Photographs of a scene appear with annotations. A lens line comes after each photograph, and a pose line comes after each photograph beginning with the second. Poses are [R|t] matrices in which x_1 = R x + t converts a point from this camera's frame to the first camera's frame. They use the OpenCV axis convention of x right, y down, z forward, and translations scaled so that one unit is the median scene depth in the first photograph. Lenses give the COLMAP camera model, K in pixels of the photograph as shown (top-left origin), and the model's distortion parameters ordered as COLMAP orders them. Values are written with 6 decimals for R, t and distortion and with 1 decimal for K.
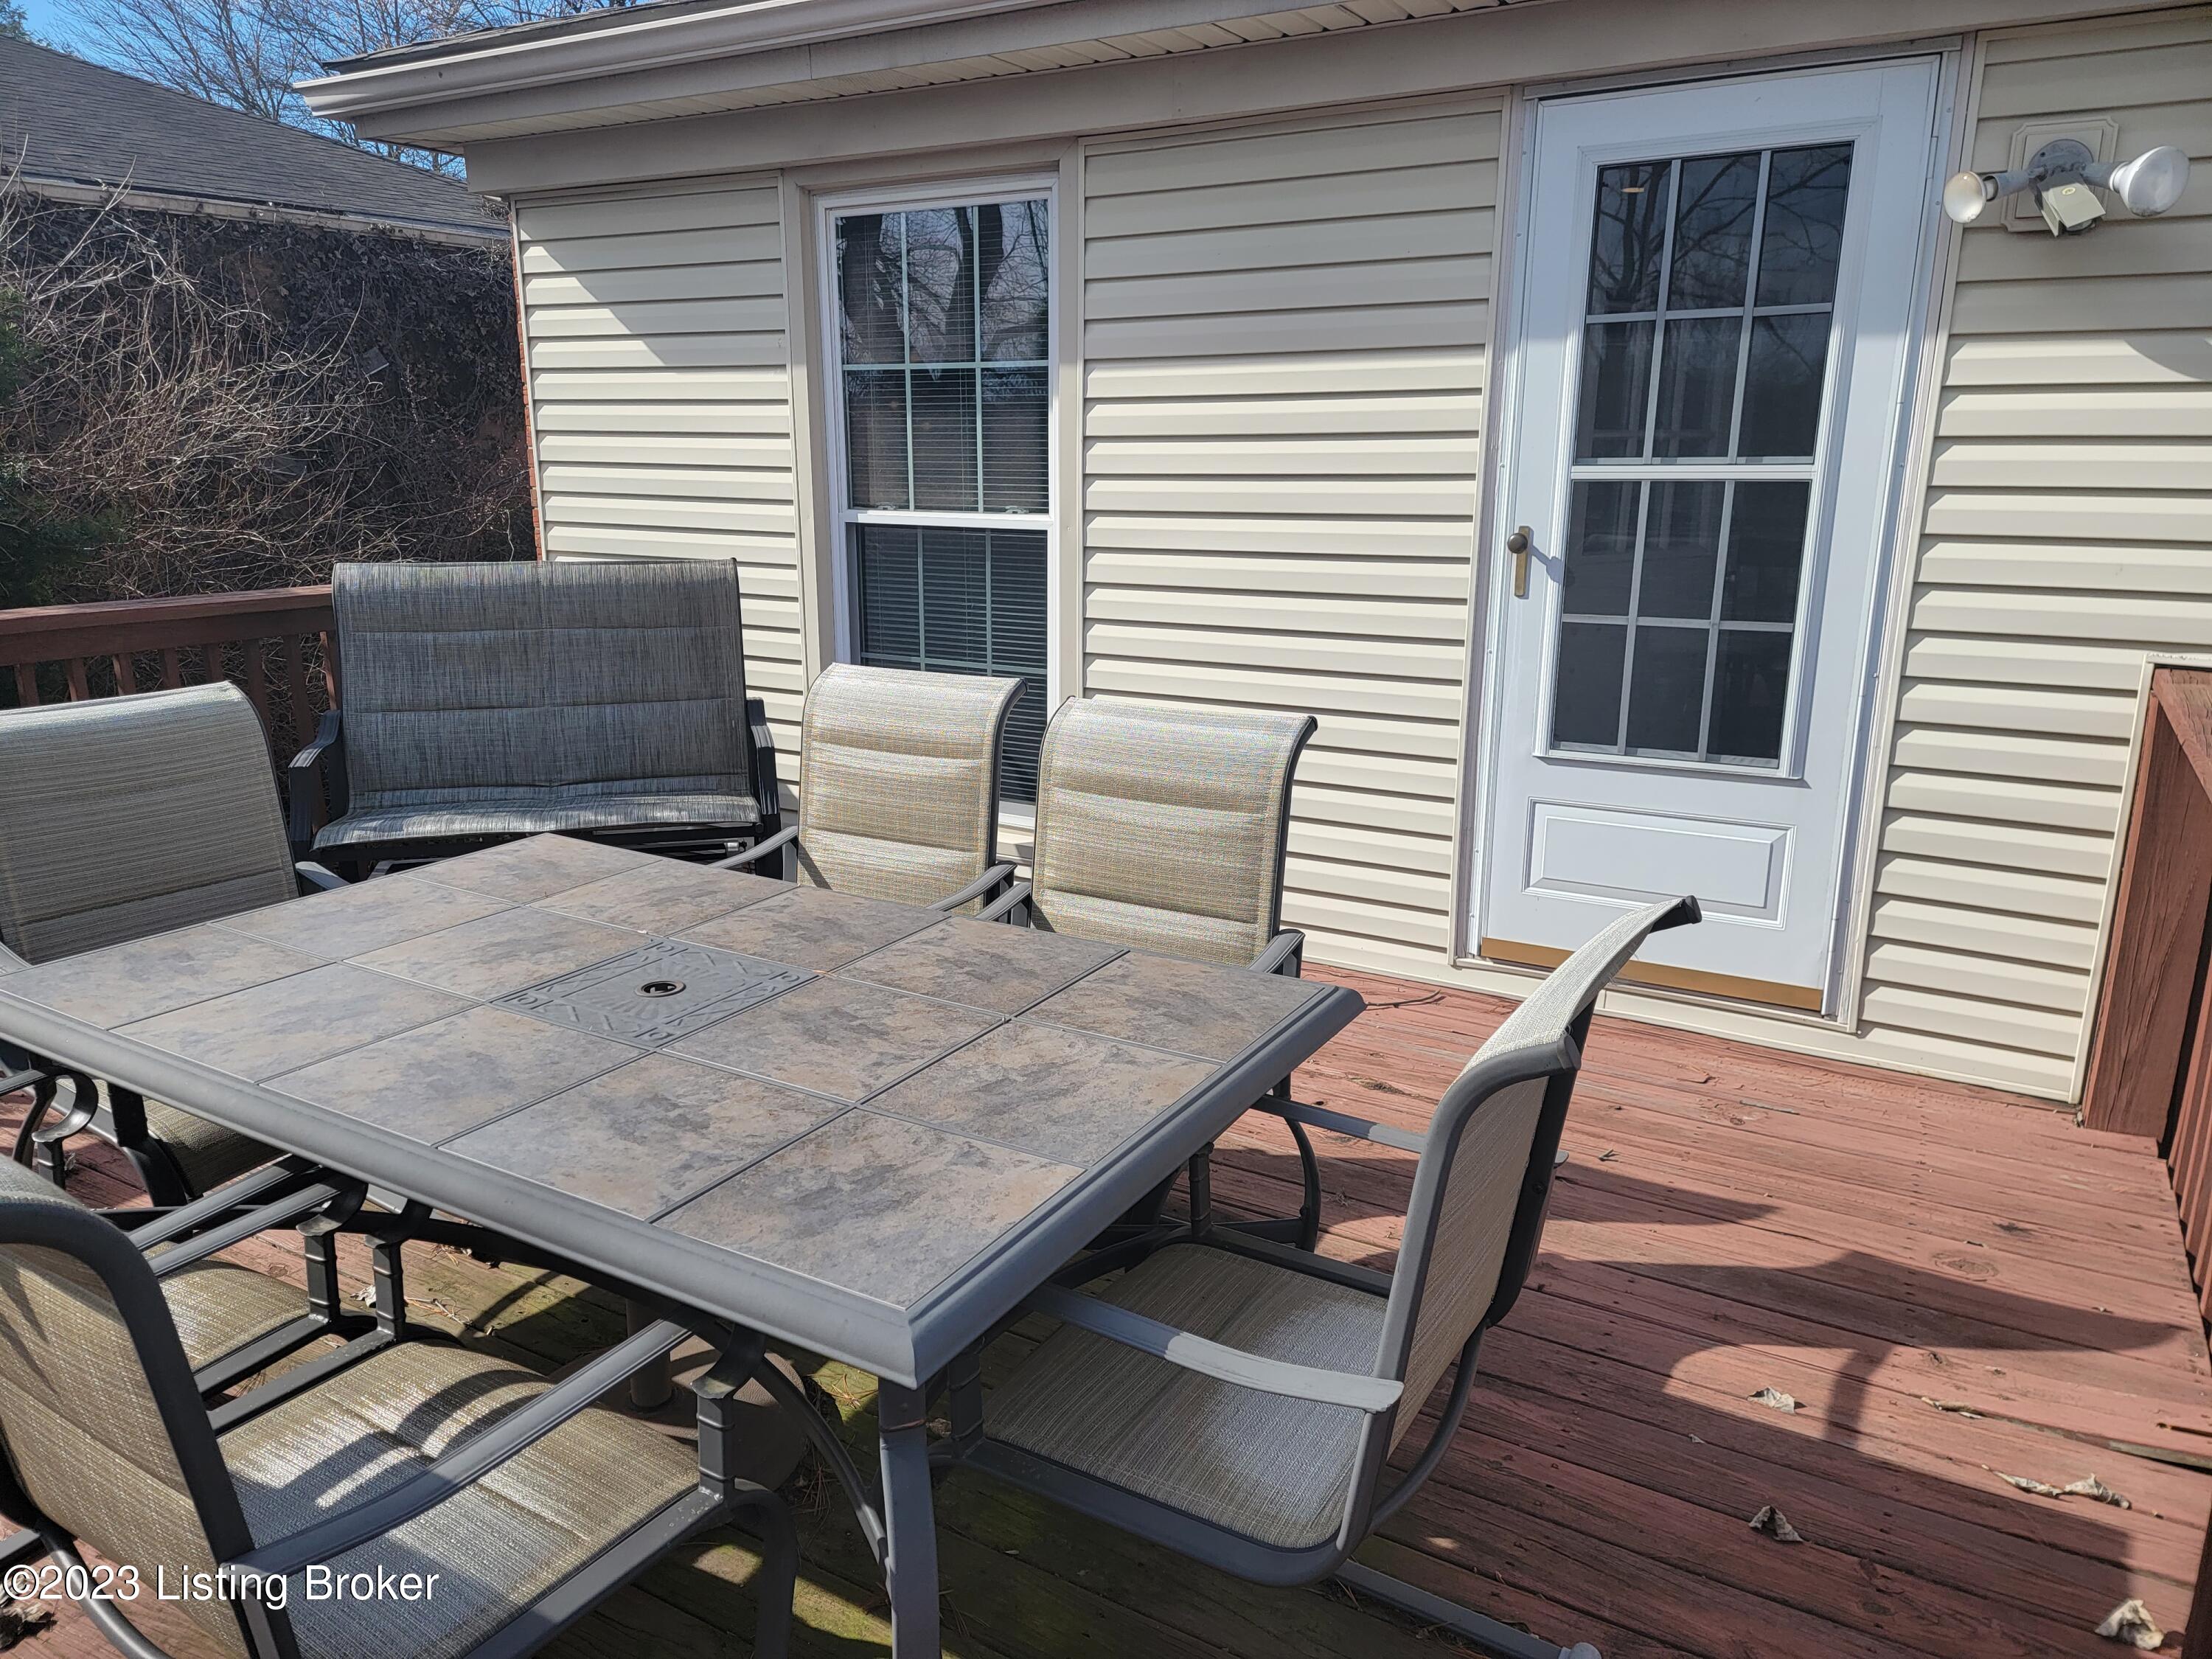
lens RADIAL K [[1524.2, 0, 1106.0], [0, 1524.2, 829.5], [0, 0, 1]] dist [0.004363, 0.001022]
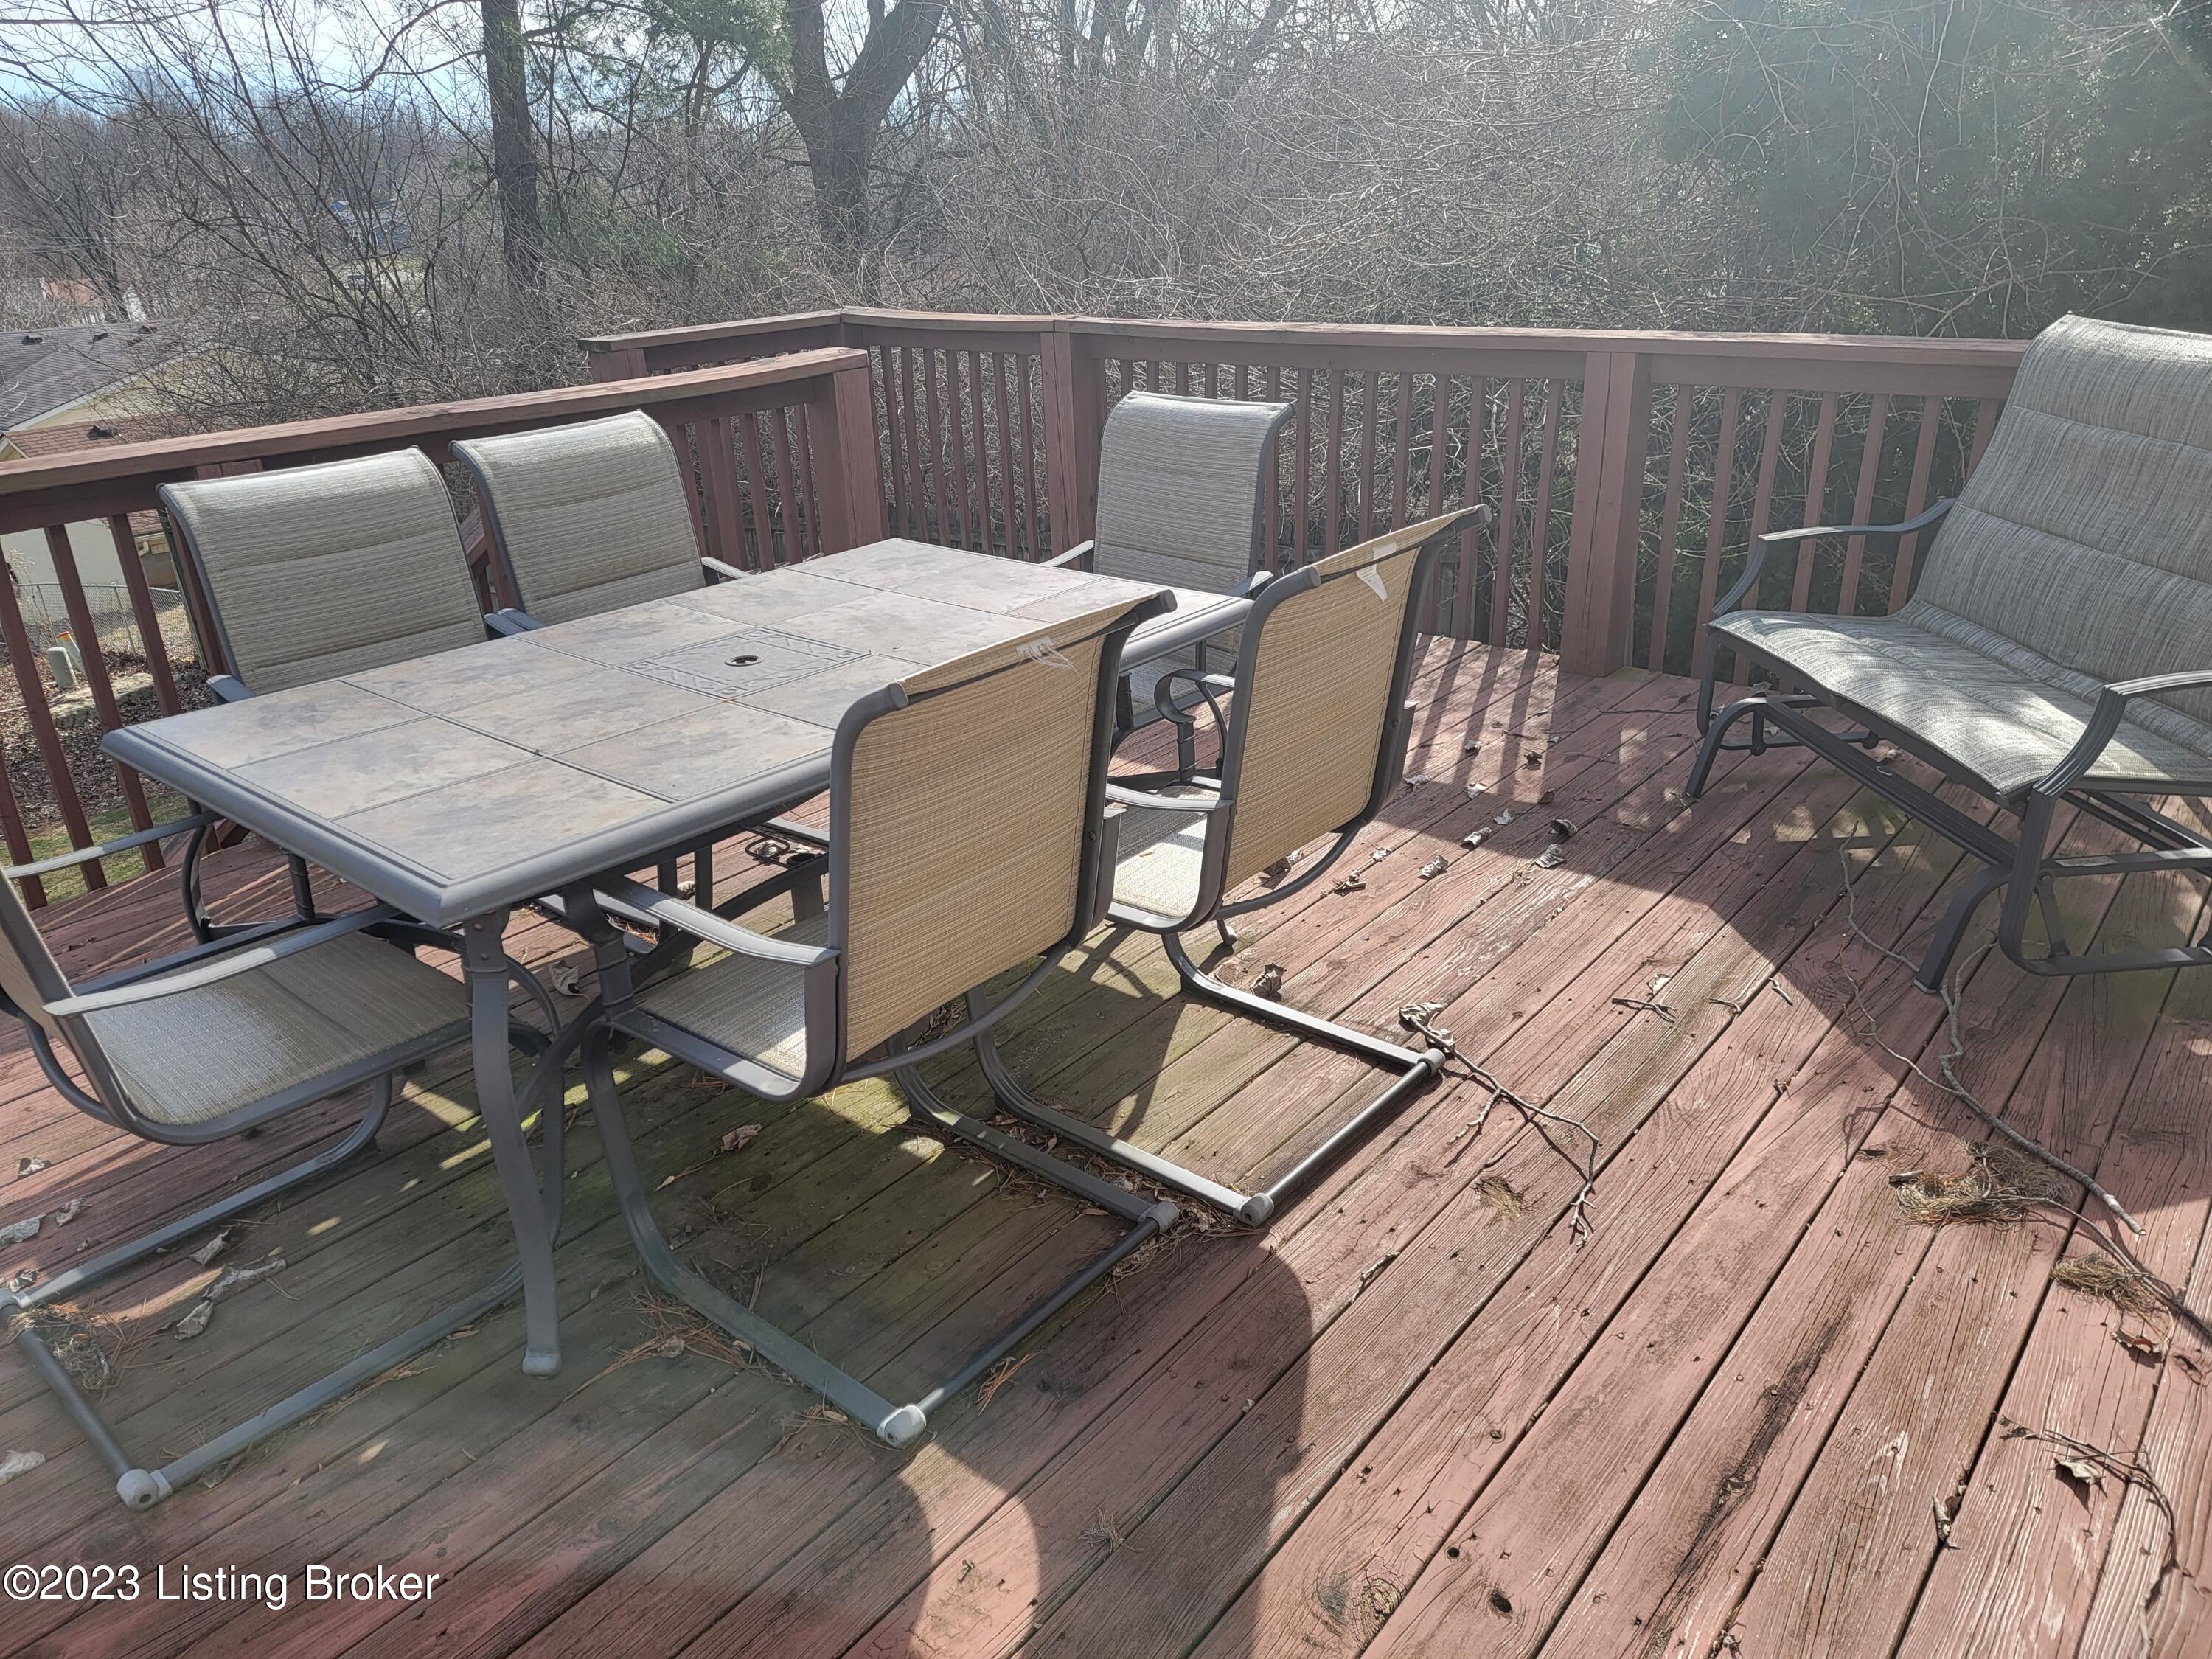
lens RADIAL K [[1524.2, 0, 1106.0], [0, 1524.2, 829.5], [0, 0, 1]] dist [0.004363, 0.001022]
pose [[-0.170229, 0.387655, -0.905950, 0.913433], [-0.209268, 0.884176, 0.417660, -0.387063], [0.962927, 0.260684, -0.069389, 1.508524]]
